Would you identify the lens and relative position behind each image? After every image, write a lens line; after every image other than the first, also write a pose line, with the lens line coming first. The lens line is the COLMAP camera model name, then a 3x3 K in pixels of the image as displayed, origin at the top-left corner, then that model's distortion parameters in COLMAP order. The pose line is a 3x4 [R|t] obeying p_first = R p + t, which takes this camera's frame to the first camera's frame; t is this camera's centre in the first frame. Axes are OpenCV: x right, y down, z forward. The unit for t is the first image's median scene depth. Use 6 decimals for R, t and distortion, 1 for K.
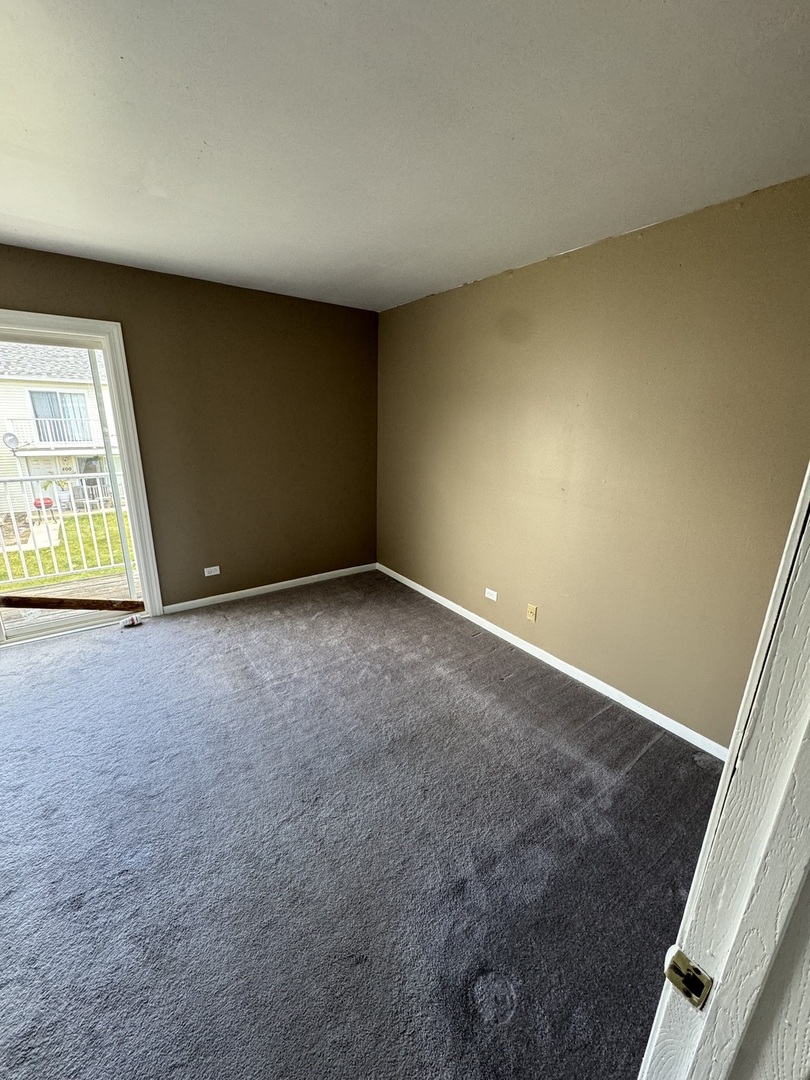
lens RADIAL K [[430.1, 0, 405.0], [0, 430.1, 540.0], [0, 0, 1]] dist [-0.003193, -0.000504]
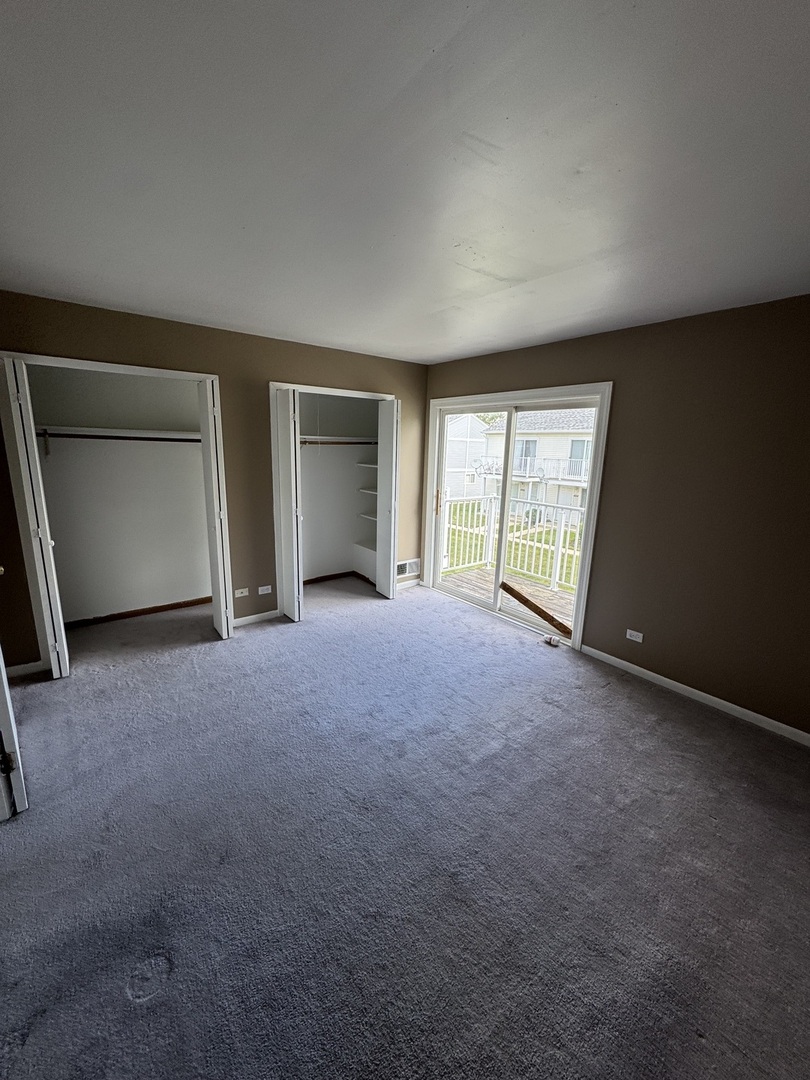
lens RADIAL K [[430.1, 0, 405.0], [0, 430.1, 540.0], [0, 0, 1]] dist [-0.003193, -0.000504]
pose [[0.036057, 0.190783, -0.980970, 0.418742], [-0.302982, 0.937494, 0.171191, -0.138211], [0.952314, 0.291043, 0.091607, 0.462287]]
